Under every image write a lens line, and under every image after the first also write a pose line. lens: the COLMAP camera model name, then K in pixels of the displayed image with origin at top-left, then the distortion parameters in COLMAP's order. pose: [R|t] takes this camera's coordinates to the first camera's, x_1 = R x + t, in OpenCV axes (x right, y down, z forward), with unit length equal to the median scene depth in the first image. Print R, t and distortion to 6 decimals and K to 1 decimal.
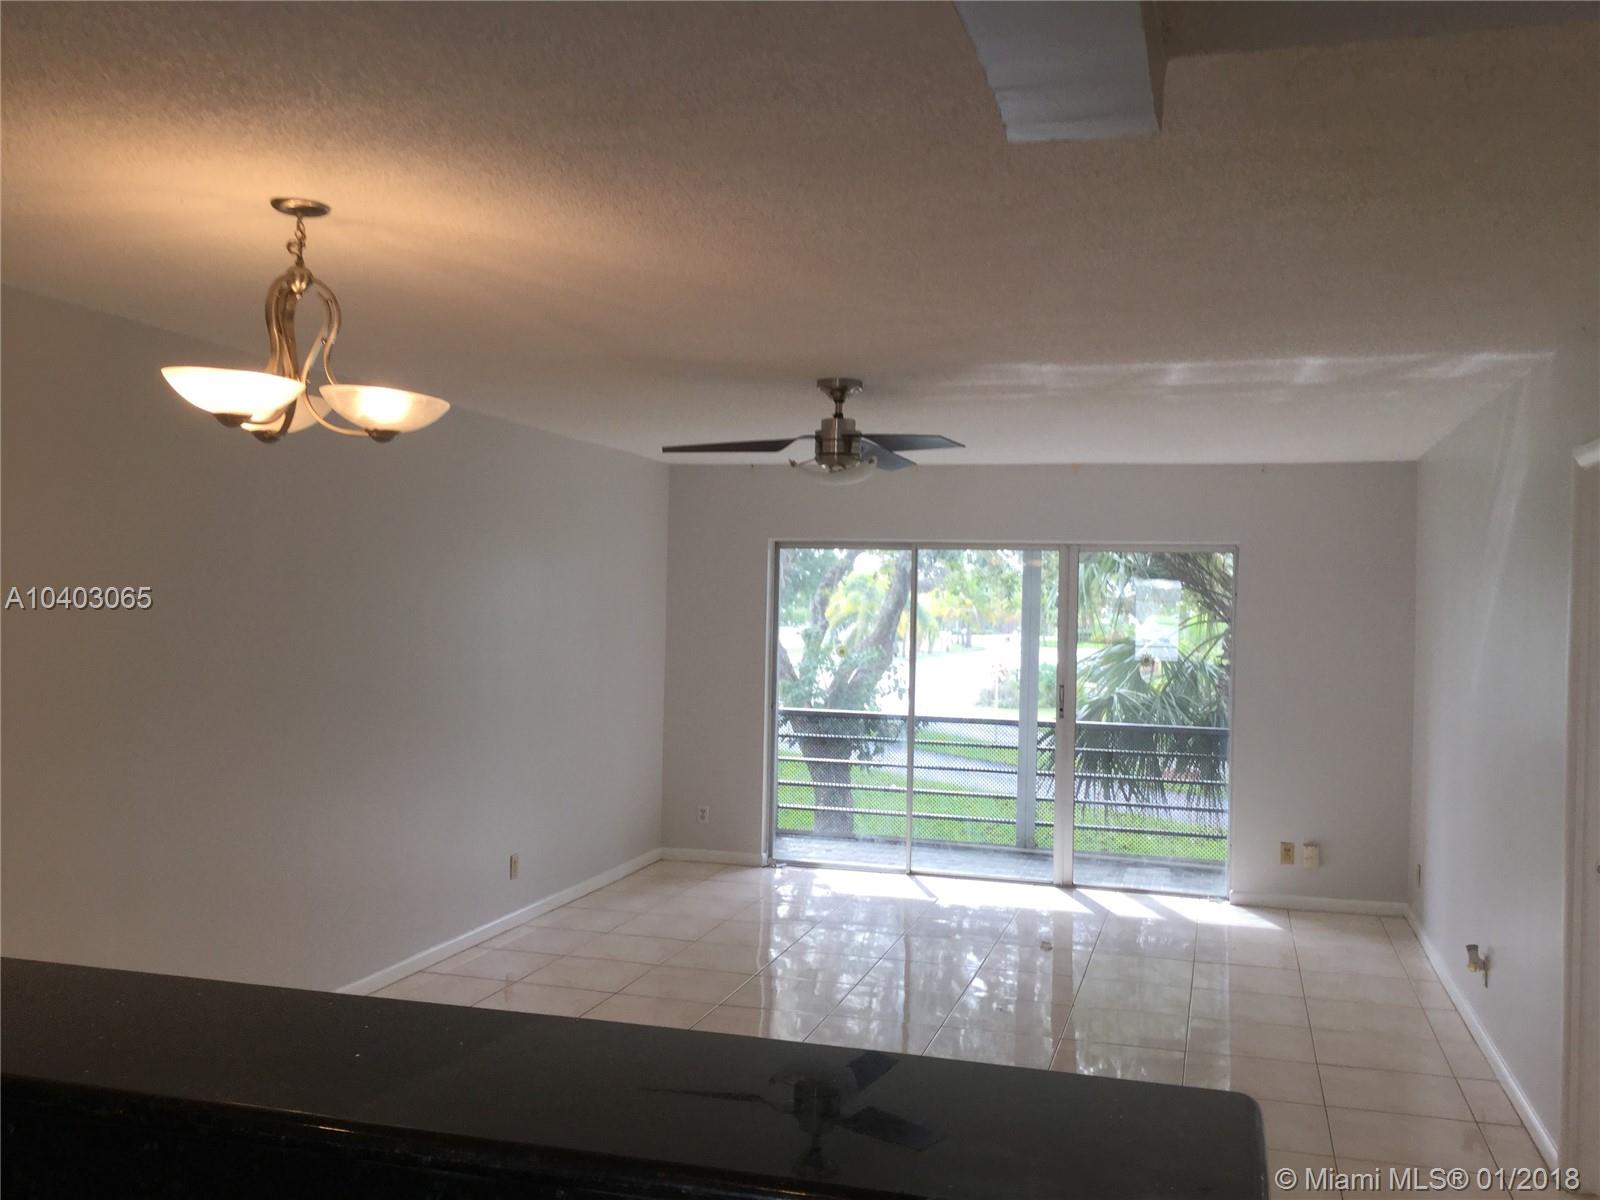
lens RADIAL K [[1436.2, 0, 807.2], [0, 1436.2, 604.9], [0, 0, 1]] dist [0.150017, -0.318966]
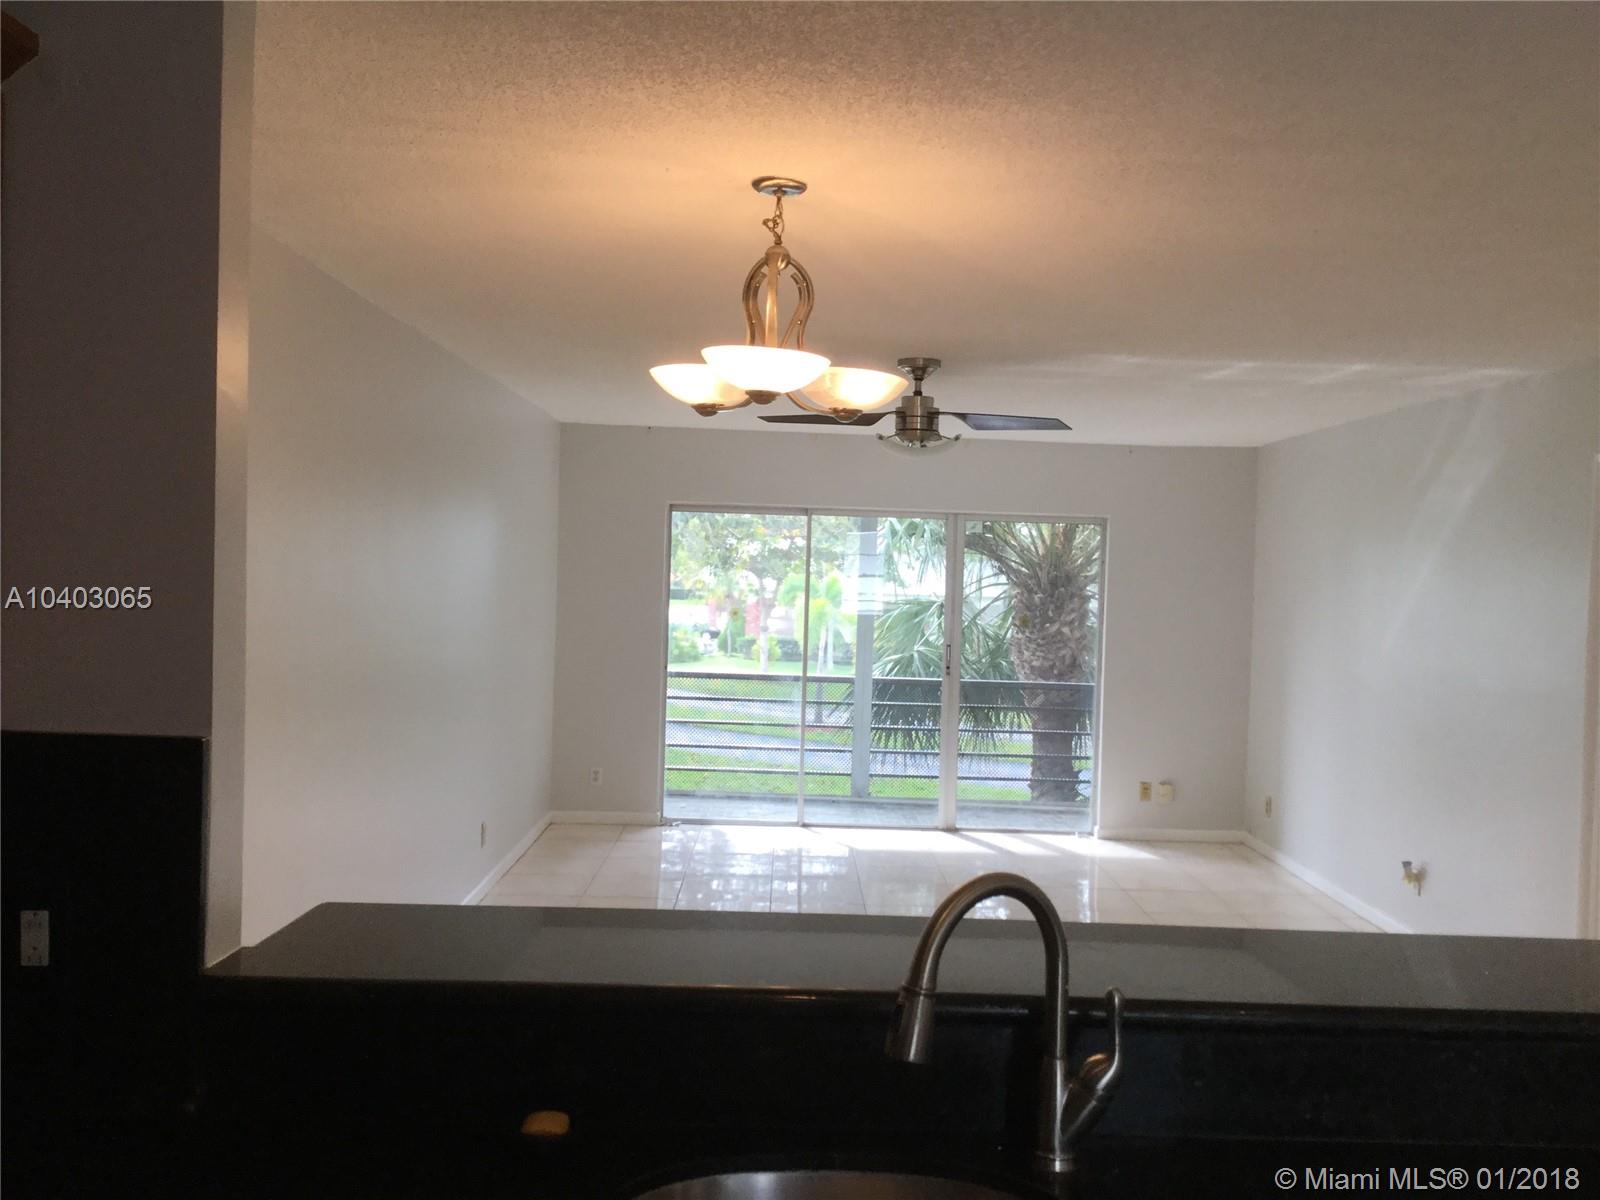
lens RADIAL K [[1436.2, 0, 807.2], [0, 1436.2, 604.9], [0, 0, 1]] dist [0.150017, -0.318966]
pose [[0.953985, 0.001786, 0.299849, -0.259338], [-0.011124, 0.999505, 0.029436, -0.004709], [-0.299648, -0.031417, 0.953533, 0.010066]]
